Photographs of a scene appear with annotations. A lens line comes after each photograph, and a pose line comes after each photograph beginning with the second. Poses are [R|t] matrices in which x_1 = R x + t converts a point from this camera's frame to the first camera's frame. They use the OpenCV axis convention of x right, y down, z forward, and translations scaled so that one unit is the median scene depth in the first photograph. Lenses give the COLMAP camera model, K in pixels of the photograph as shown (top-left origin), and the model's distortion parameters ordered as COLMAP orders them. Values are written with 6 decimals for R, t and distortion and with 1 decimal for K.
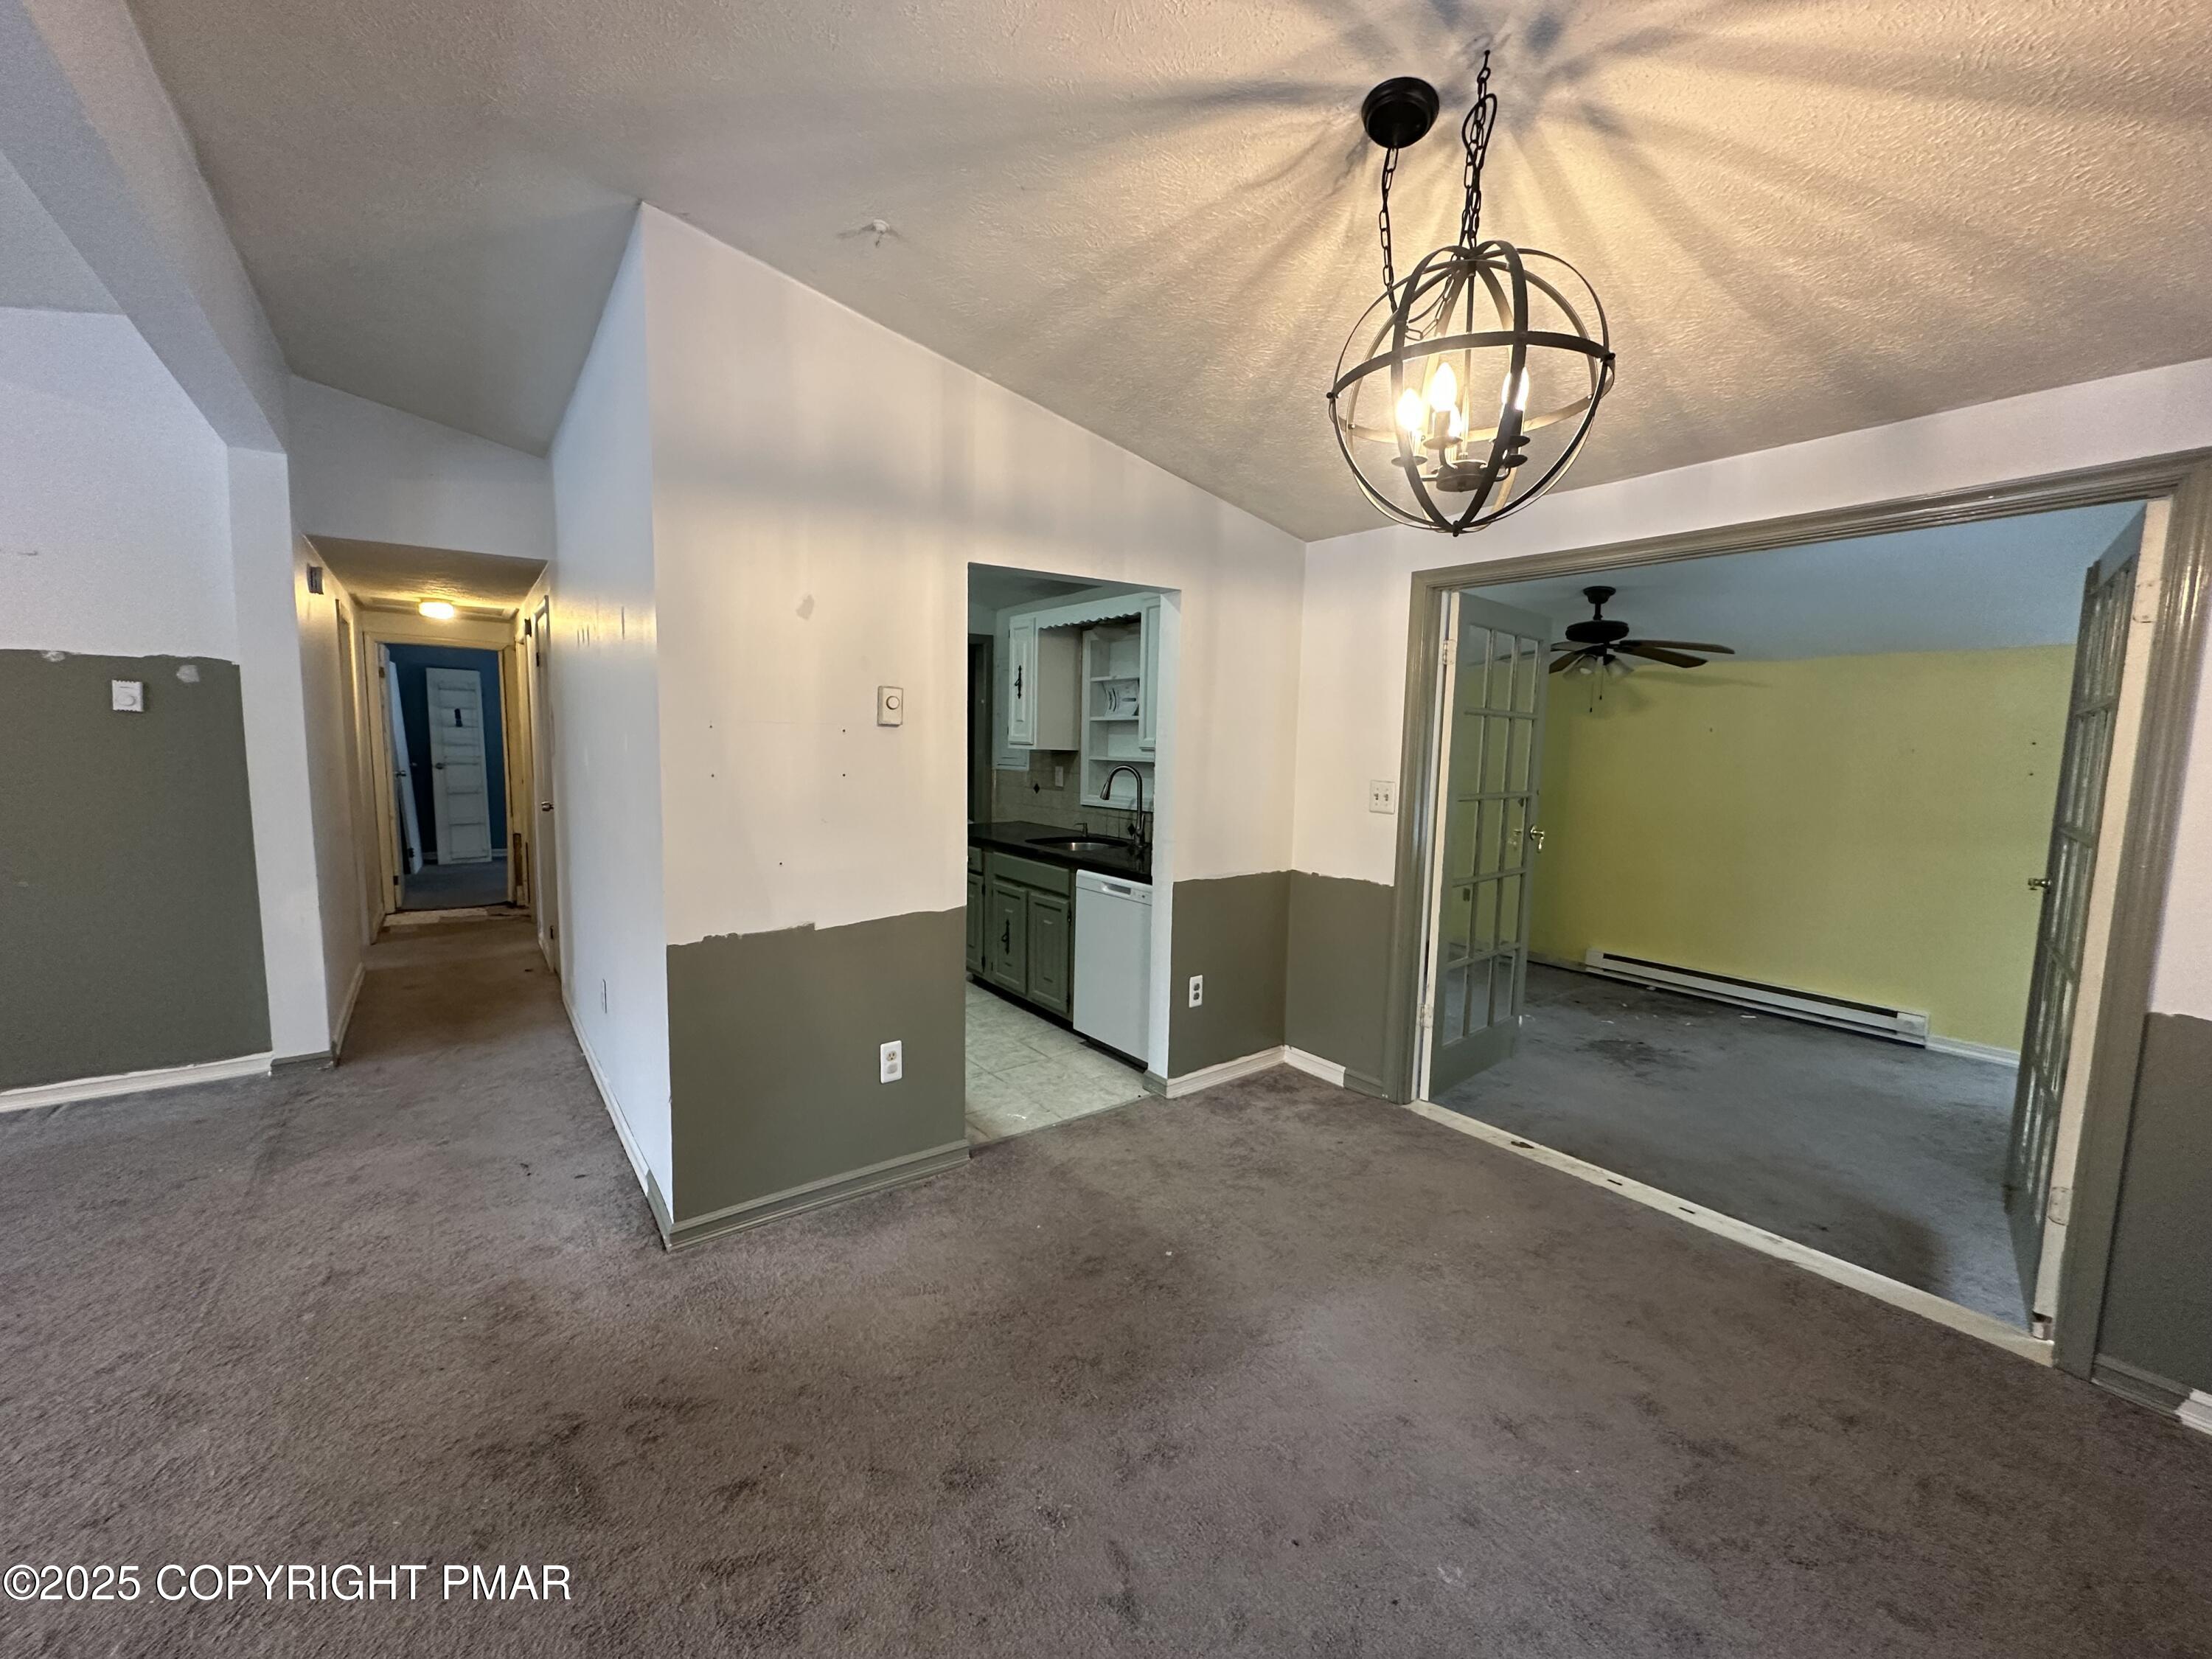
lens RADIAL K [[882.0, 0, 1113.0], [0, 882.0, 831.7], [0, 0, 1]] dist [-0.004167, 0.001061]
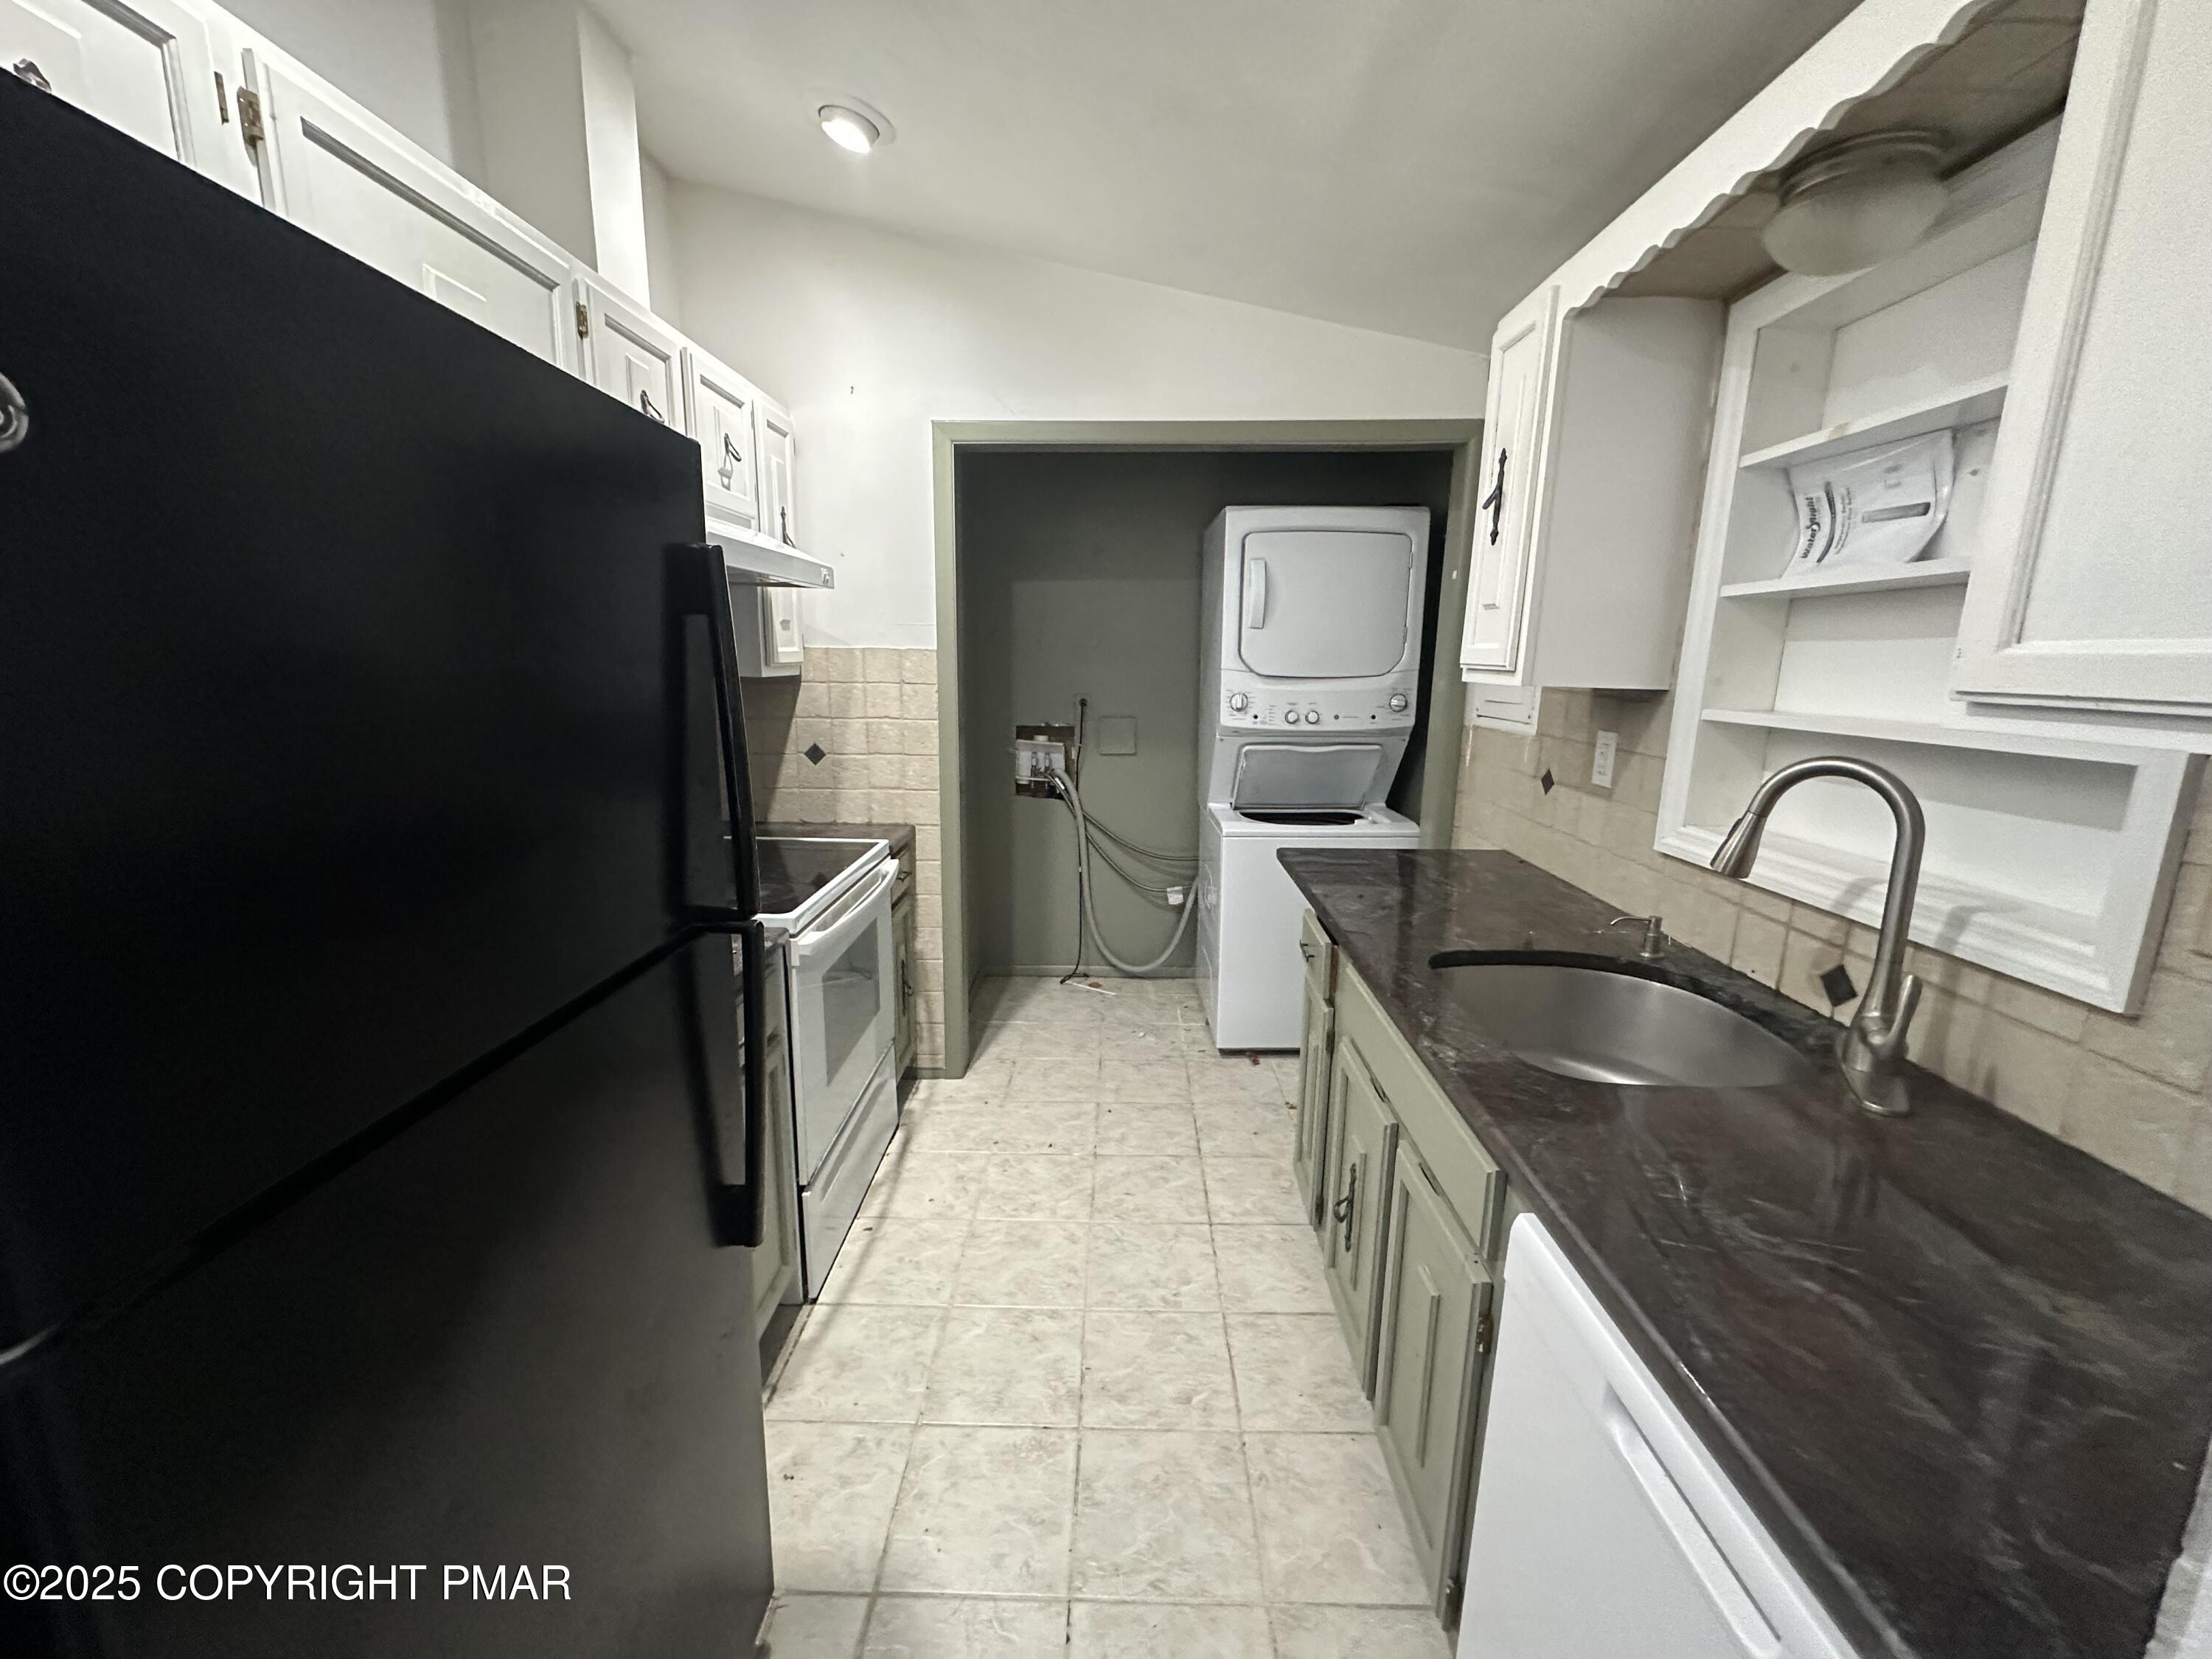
lens RADIAL K [[882.0, 0, 1111.7], [0, 882.0, 830.7], [0, 0, 1]] dist [-0.004167, 0.001061]
pose [[0.797812, 0.116769, -0.591491, -0.003535], [-0.067048, 0.992164, 0.105432, -0.063244], [0.599167, -0.044457, 0.799389, 0.628087]]
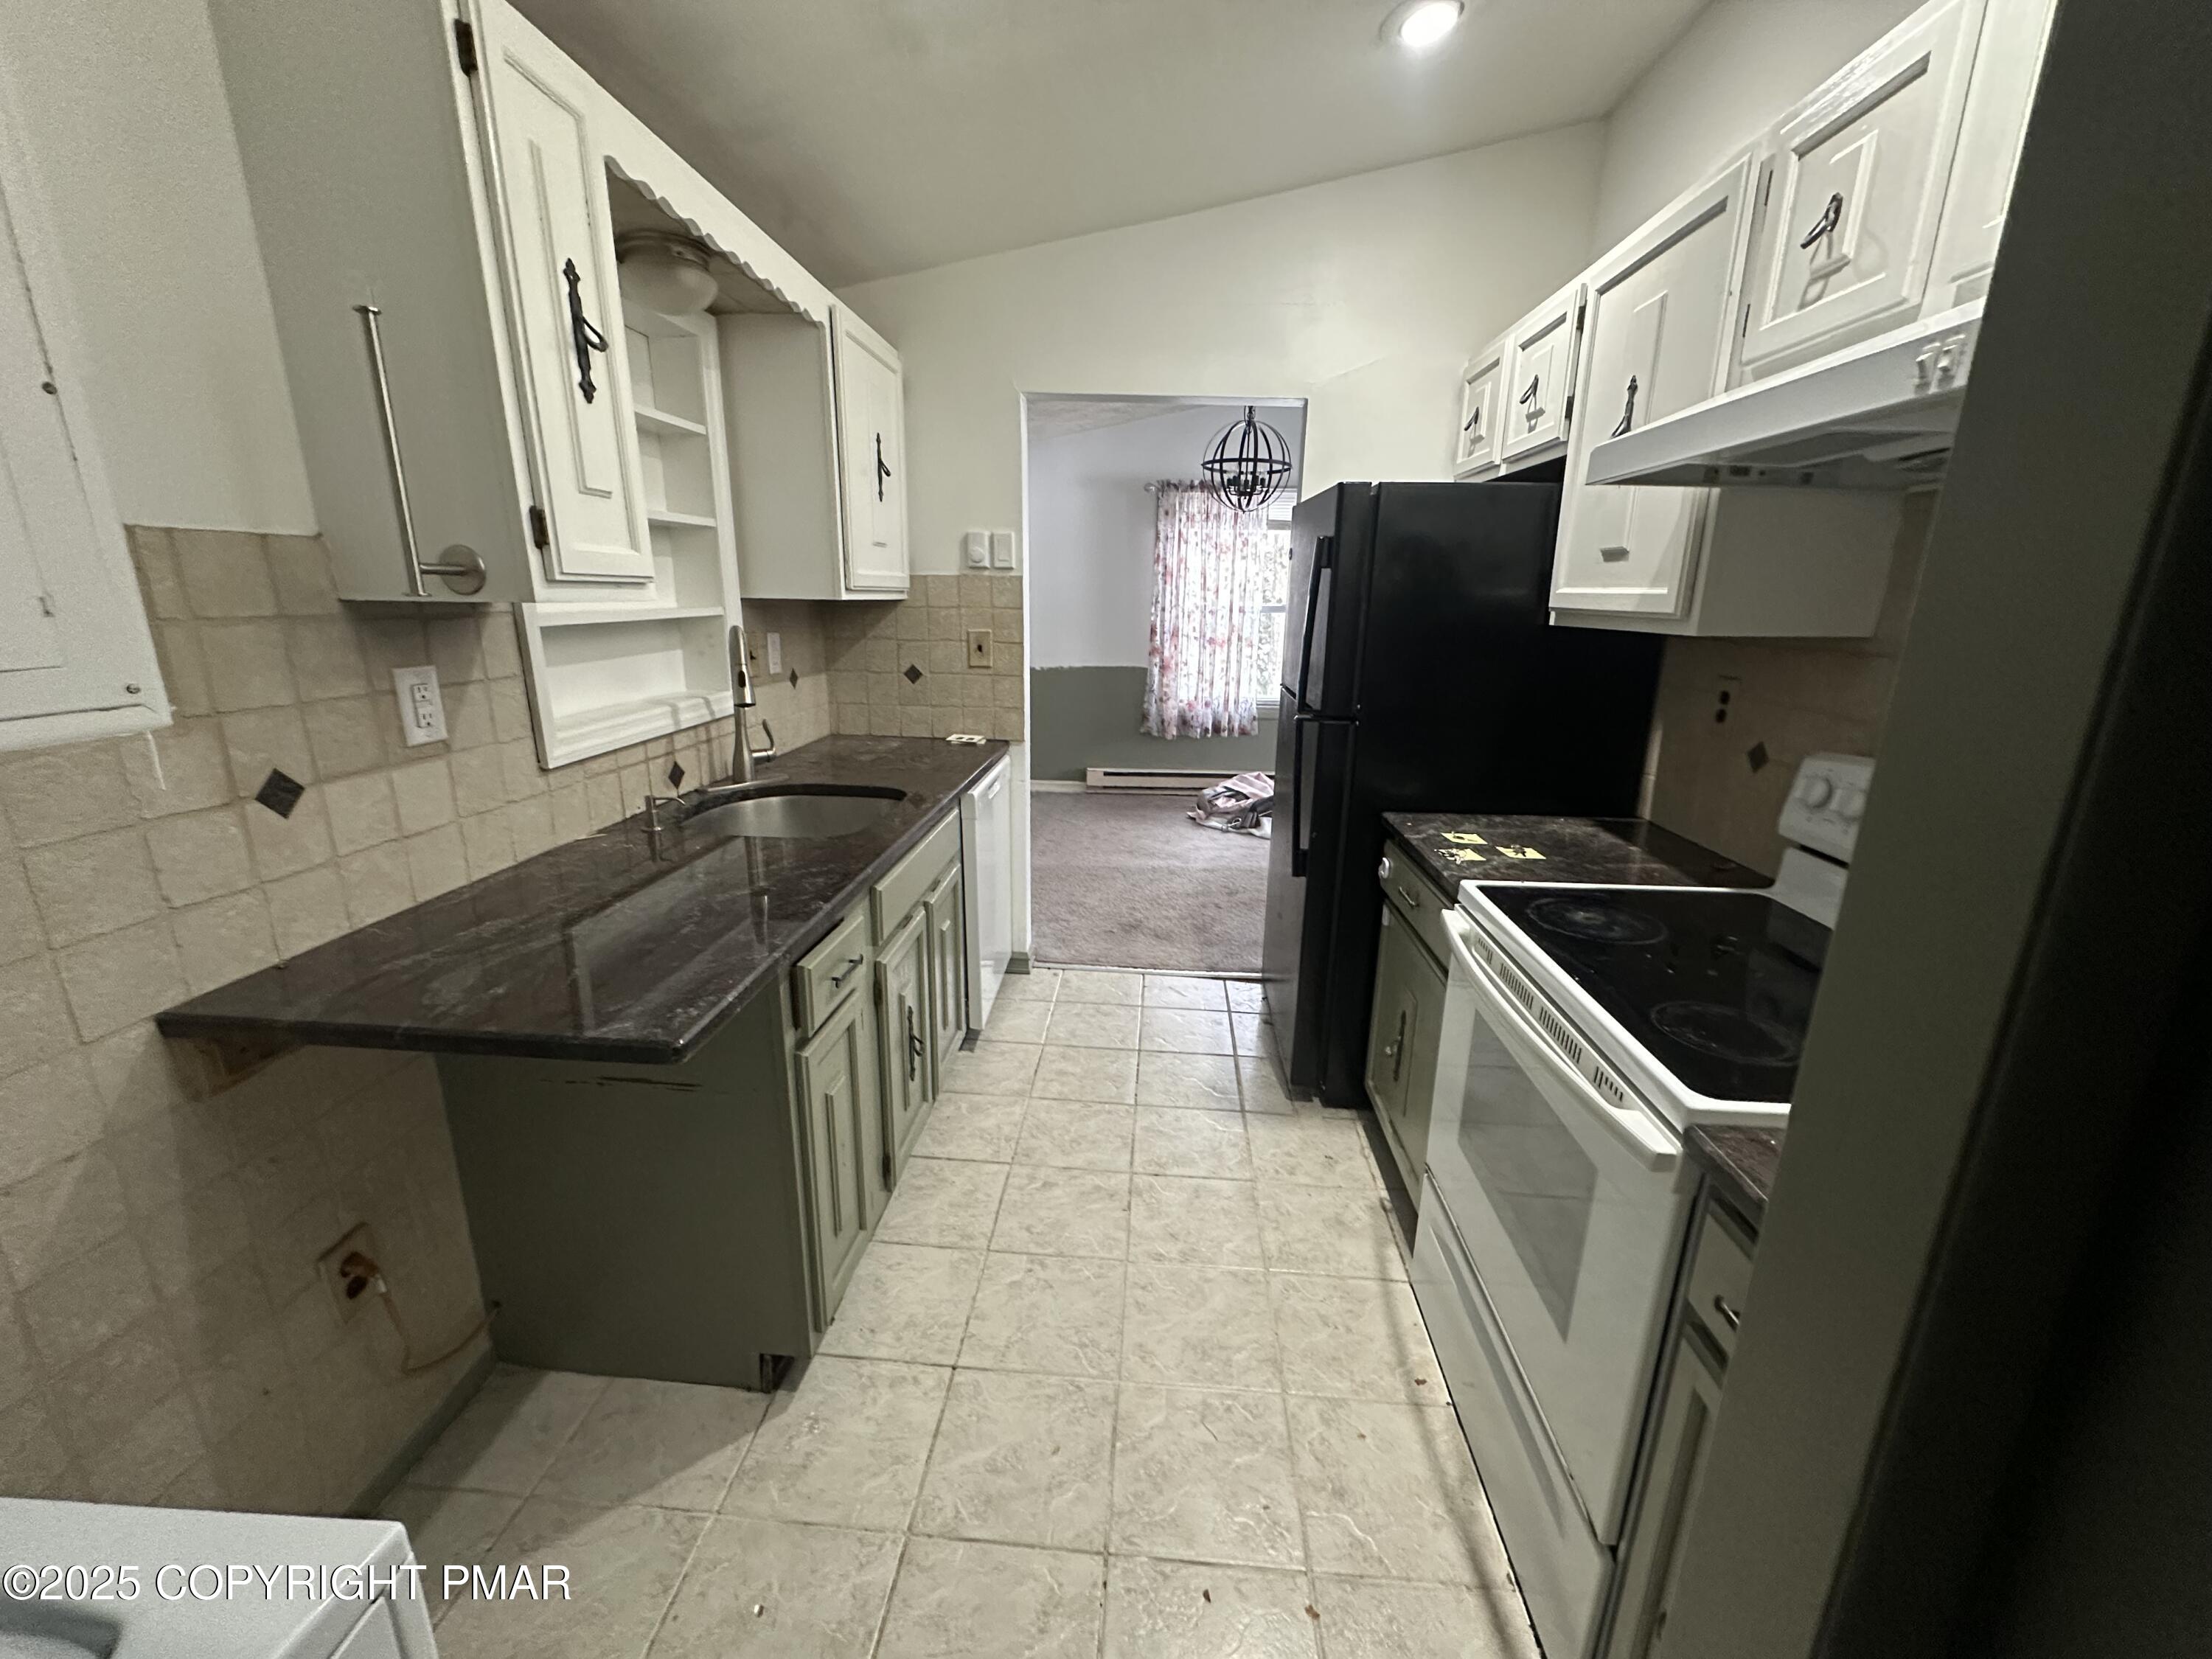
lens RADIAL K [[882.0, 0, 1099.2], [0, 882.0, 829.0], [0, 0, 1]] dist [-0.004167, 0.001061]
pose [[-0.758369, -0.195117, 0.621937, -0.423106], [0.043275, 0.936970, 0.346719, -0.121013], [-0.650387, 0.289856, -0.702126, 1.160821]]
